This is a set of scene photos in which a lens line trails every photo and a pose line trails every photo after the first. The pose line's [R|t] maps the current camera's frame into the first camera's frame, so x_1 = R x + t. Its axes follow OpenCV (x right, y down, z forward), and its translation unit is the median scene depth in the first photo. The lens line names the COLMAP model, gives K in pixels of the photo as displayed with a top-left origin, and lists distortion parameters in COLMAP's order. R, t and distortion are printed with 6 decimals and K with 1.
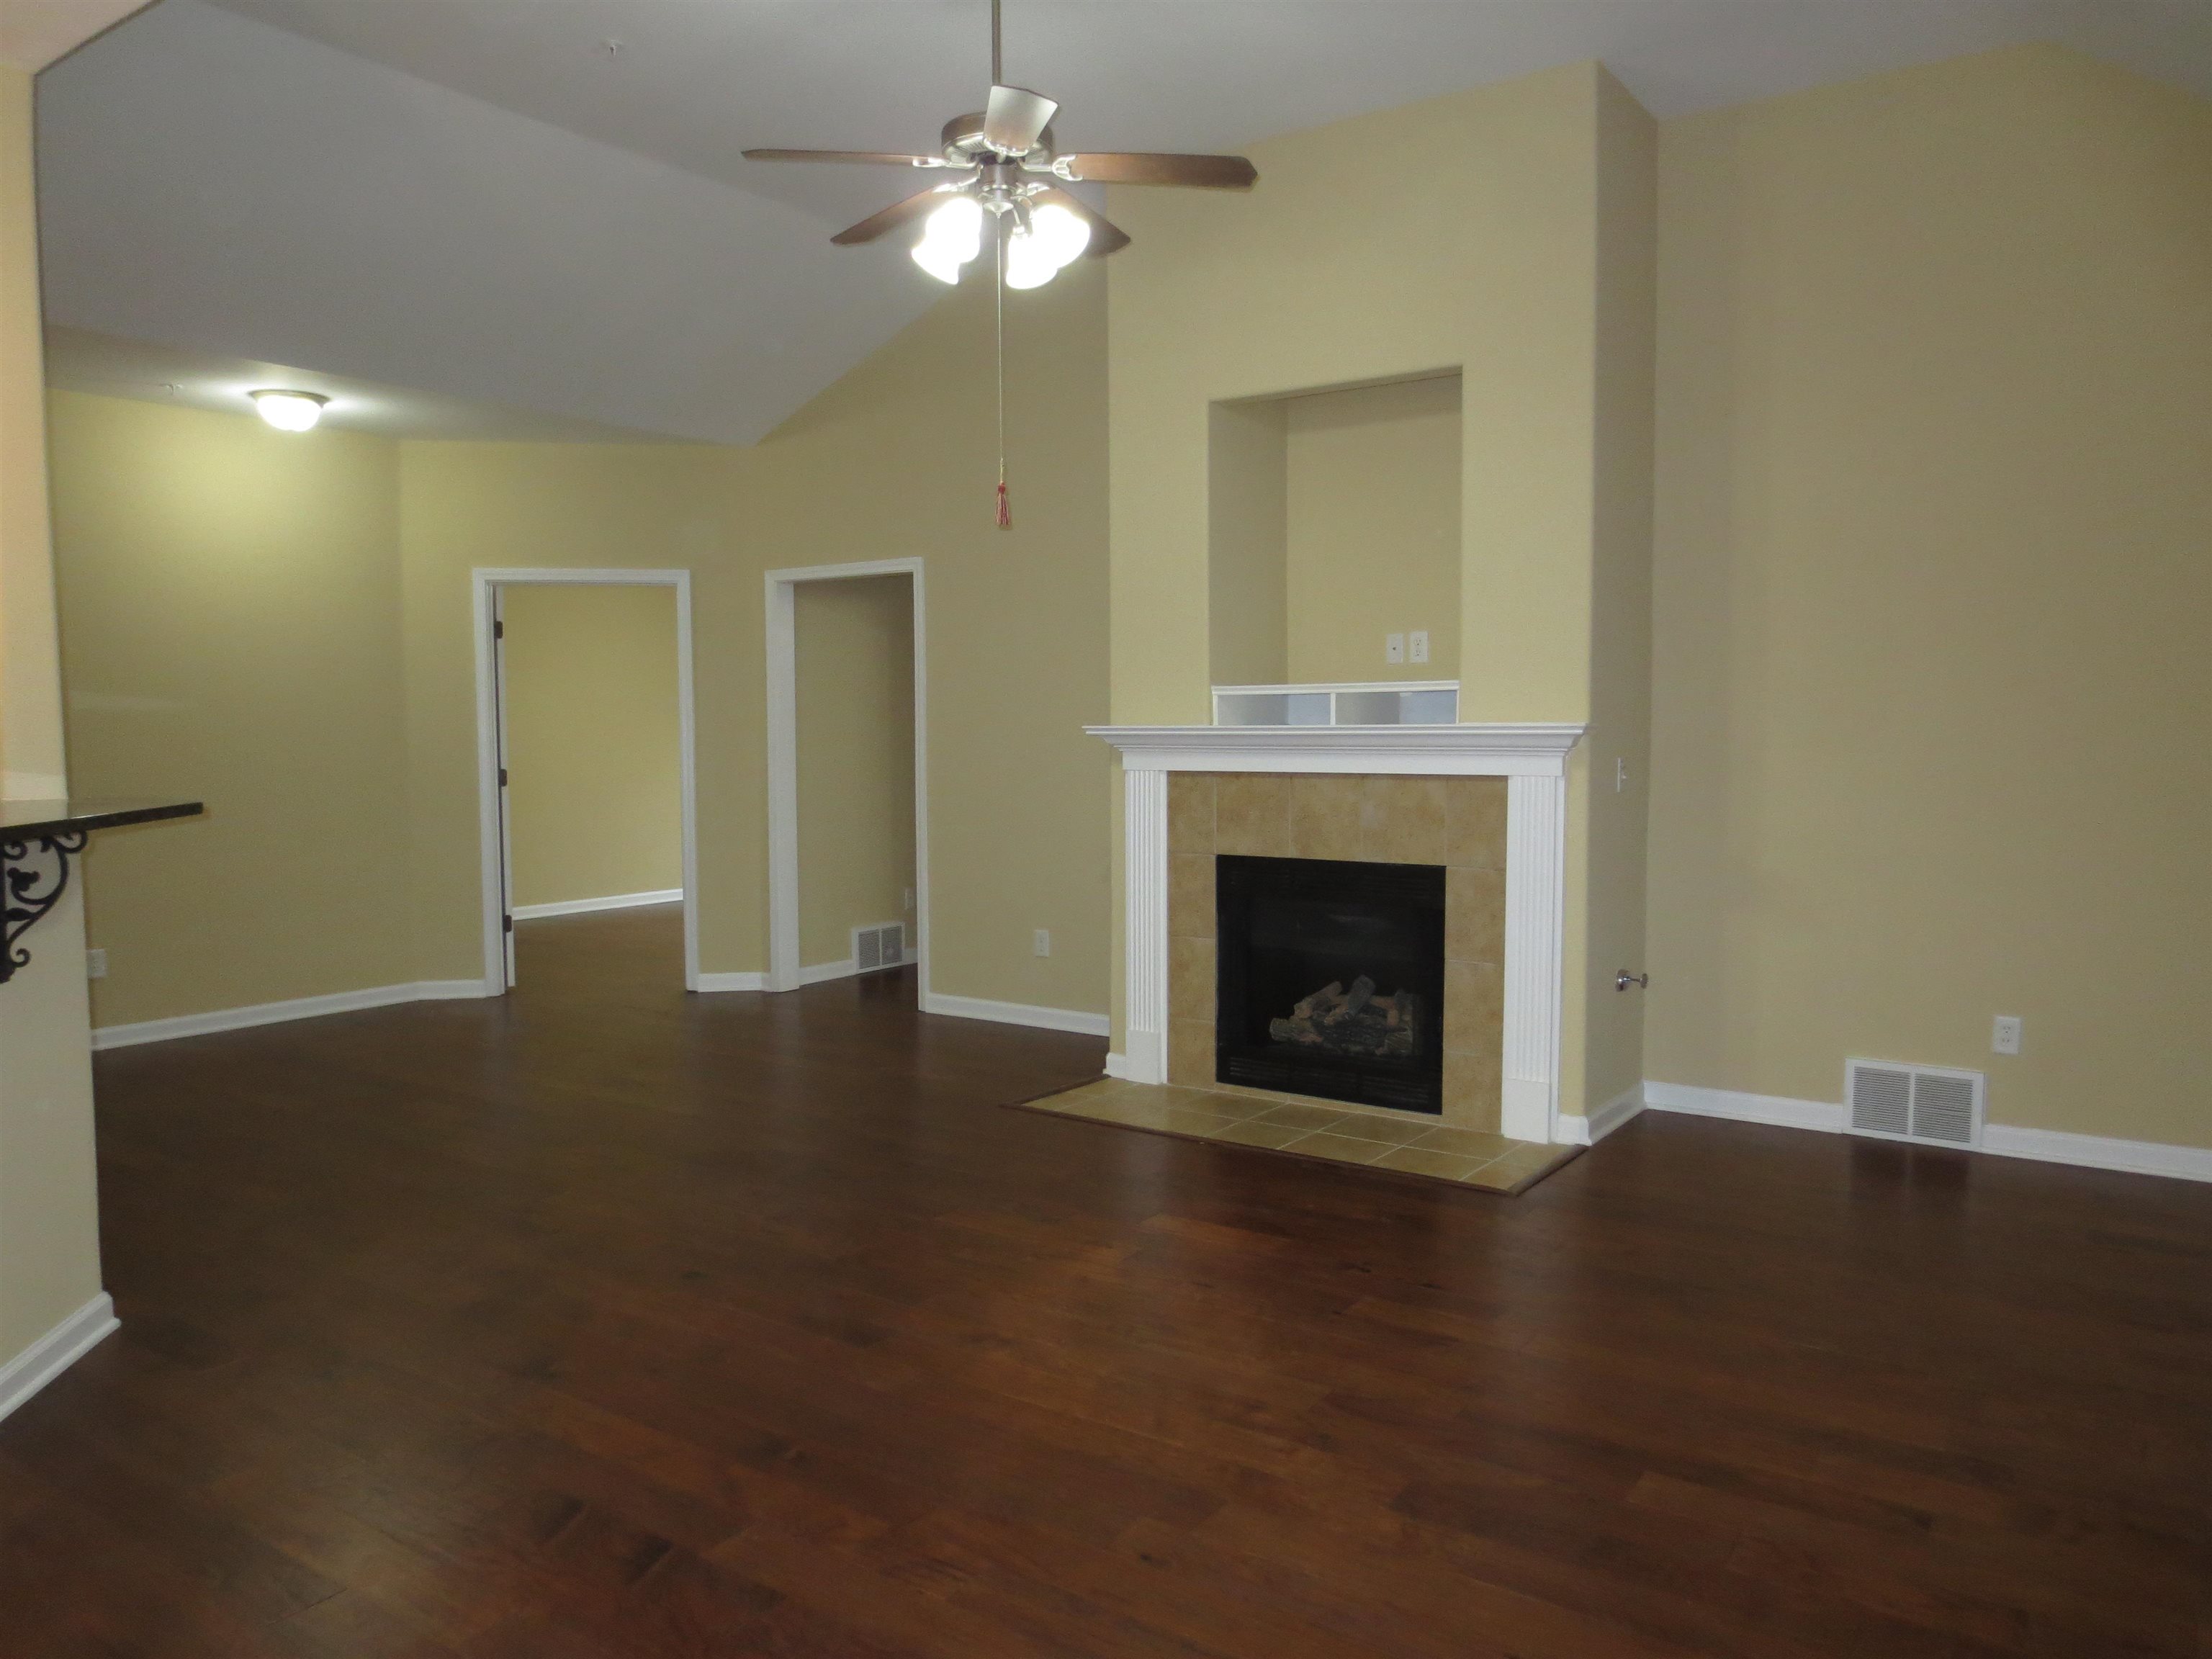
lens RADIAL K [[1573.7, 0, 1112.5], [0, 1573.7, 820.3], [0, 0, 1]] dist [-0.021186, 0.006108]
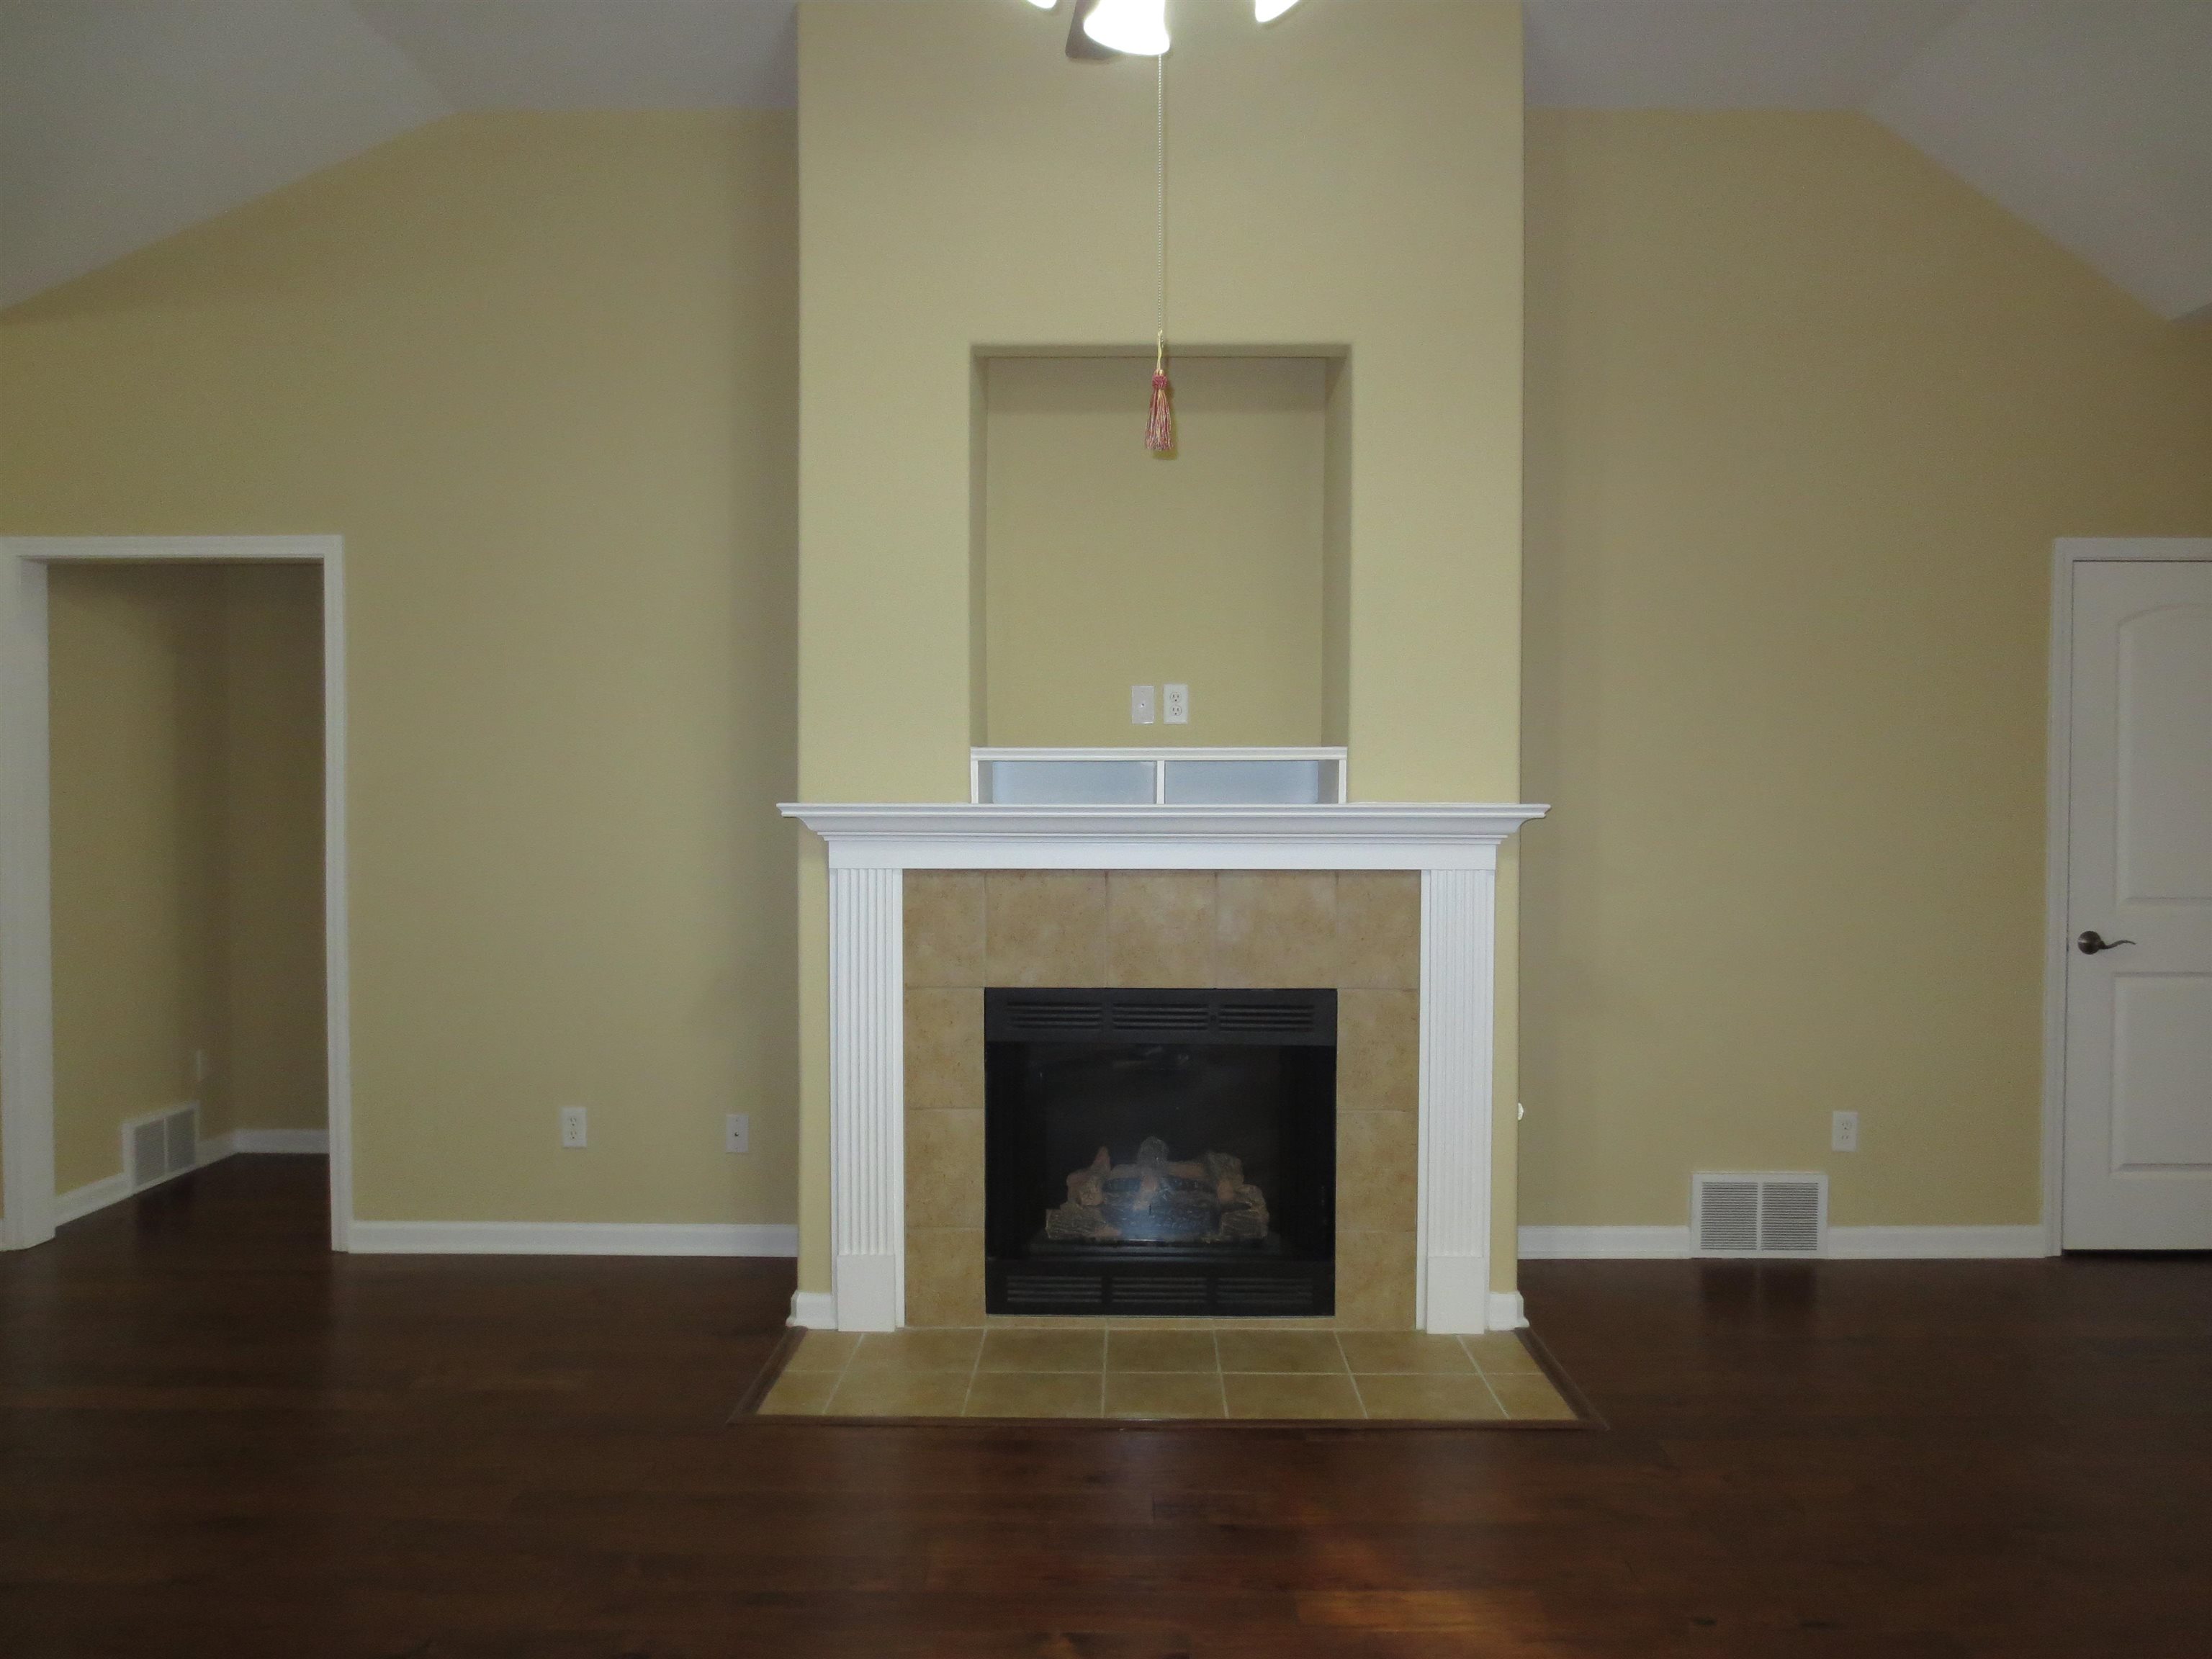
lens RADIAL K [[1573.7, 0, 1112.5], [0, 1573.7, 820.3], [0, 0, 1]] dist [-0.021186, 0.006108]
pose [[0.822889, -0.003574, 0.568191, -0.284957], [0.028752, 0.998961, -0.035357, -0.026310], [-0.567474, 0.045432, 0.822137, 0.388656]]
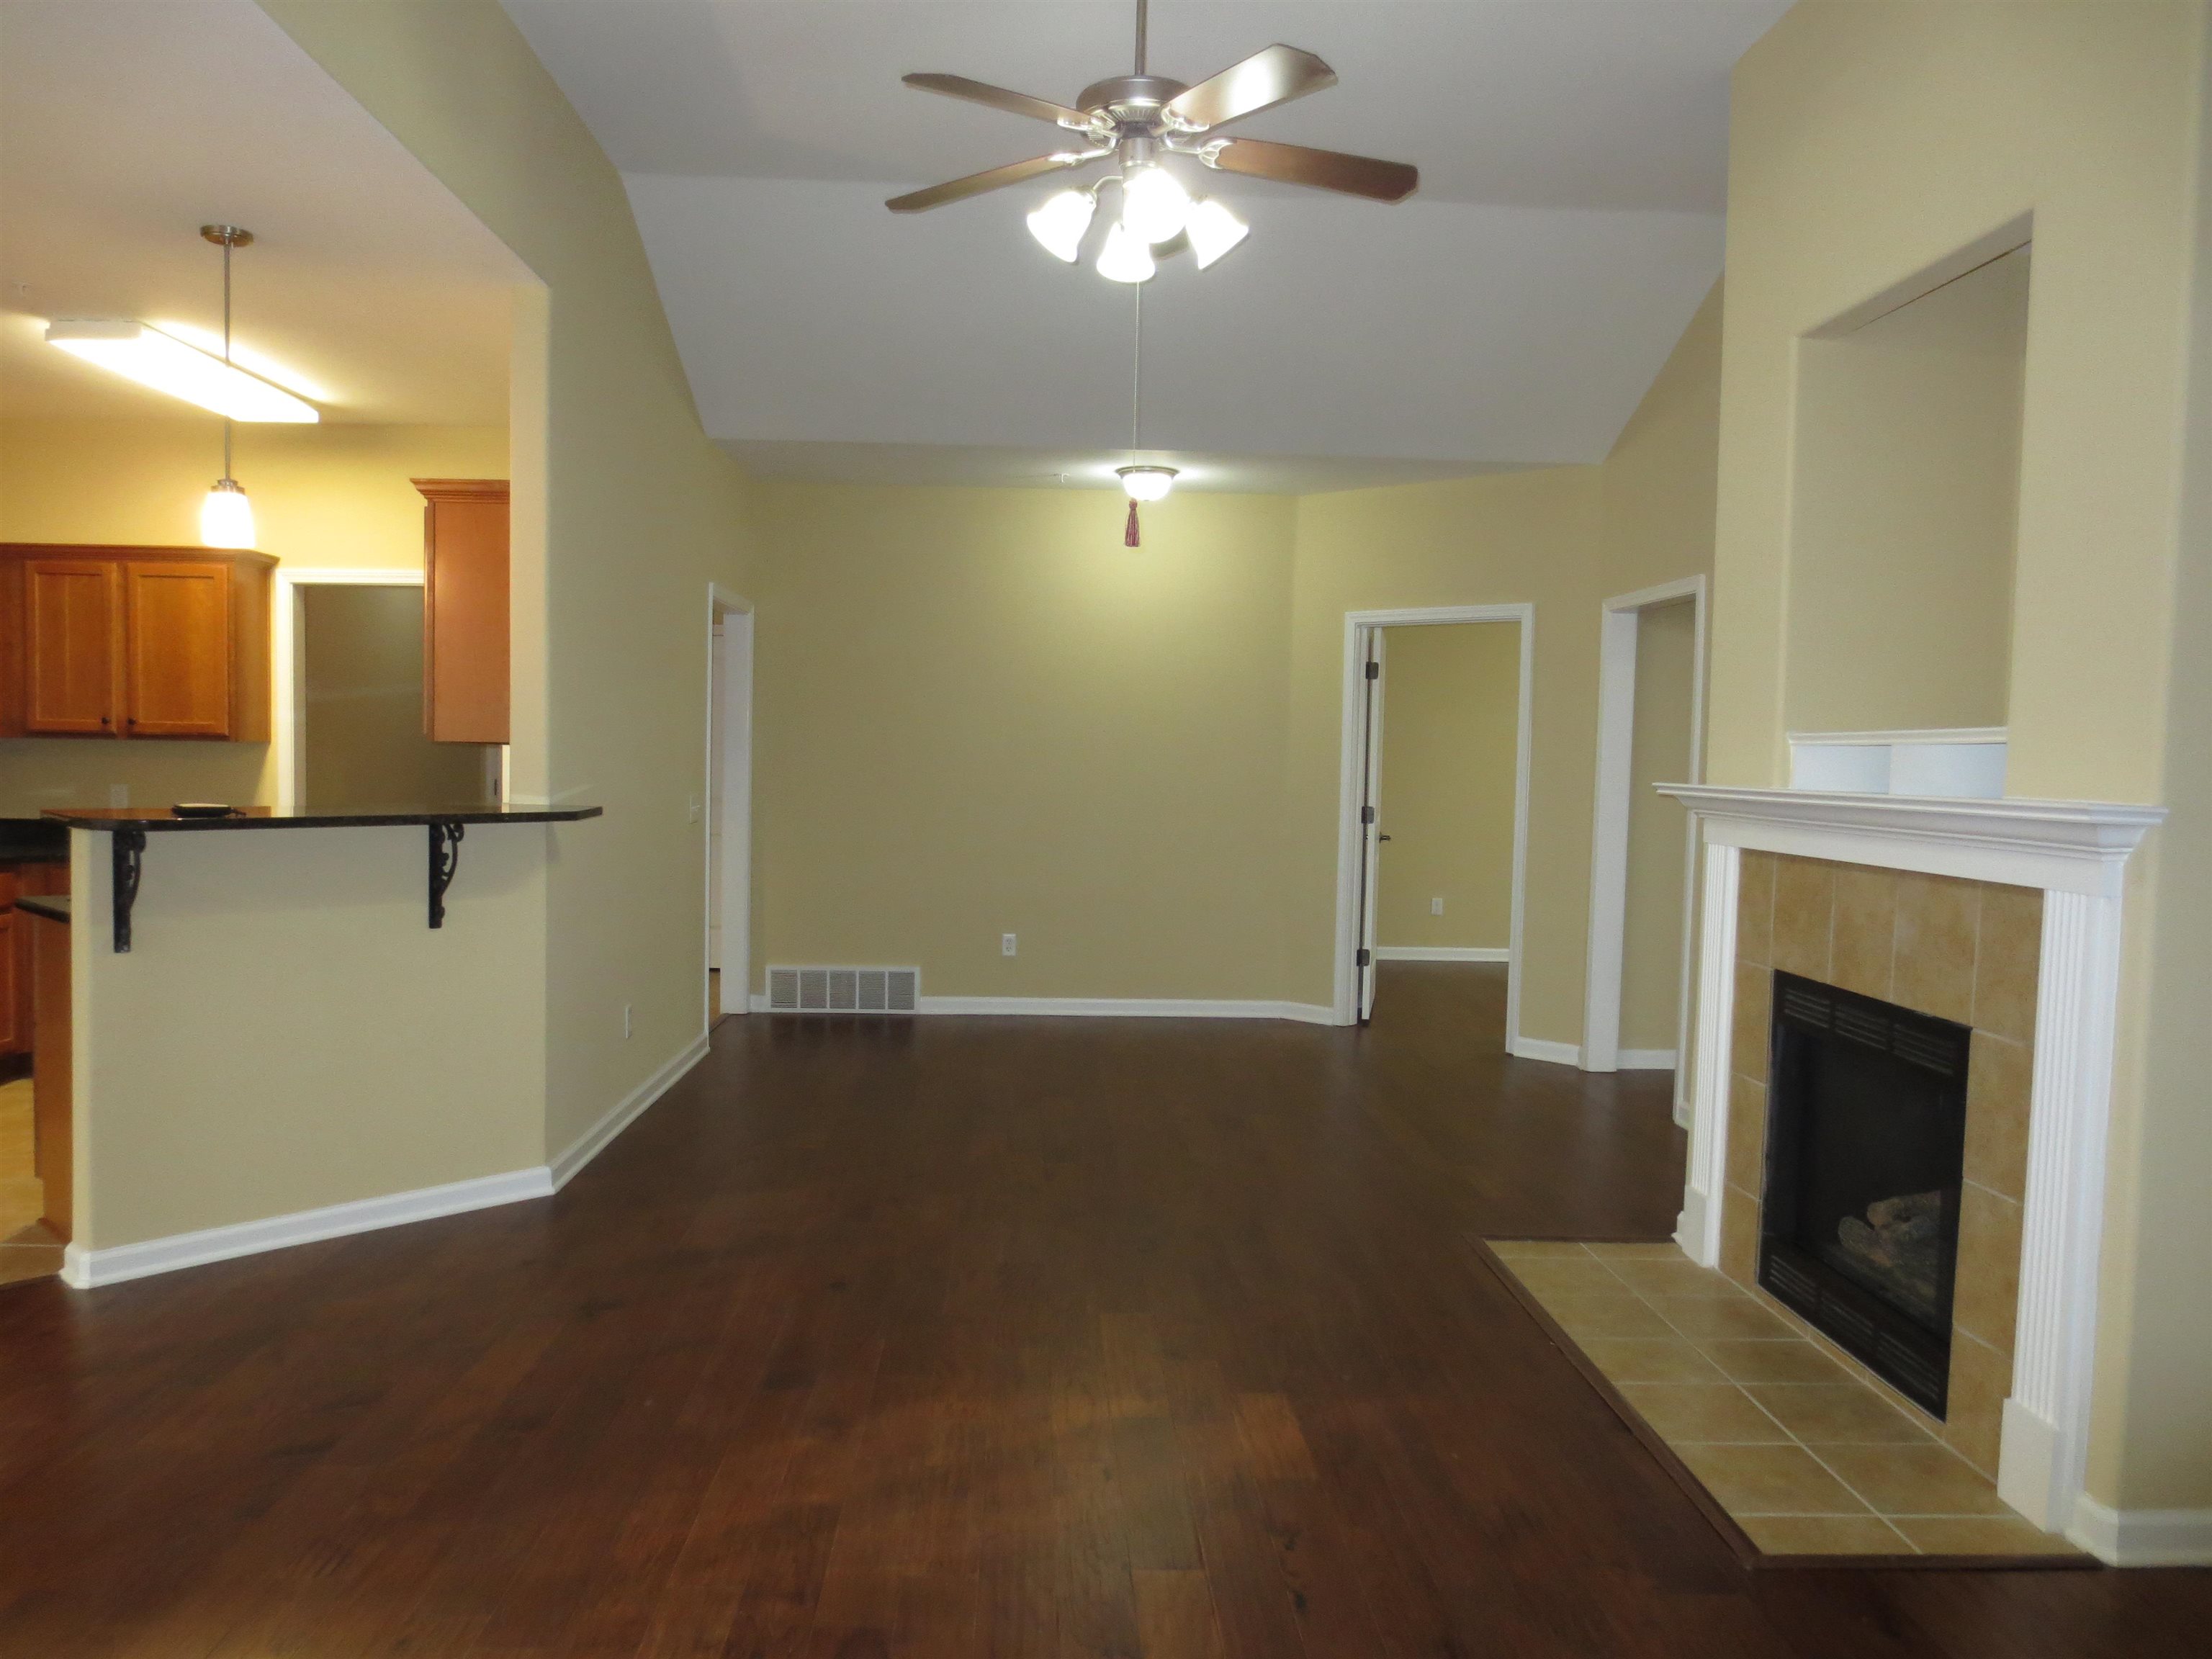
lens RADIAL K [[1579.7, 0, 1106.0], [0, 1579.7, 829.5], [0, 0, 1]] dist [-0.028428, 0.000386]
pose [[0.615417, 0.059372, -0.785962, 0.436566], [-0.076381, 0.996958, 0.015503, -0.028916], [0.784492, 0.050492, 0.618080, 0.318977]]
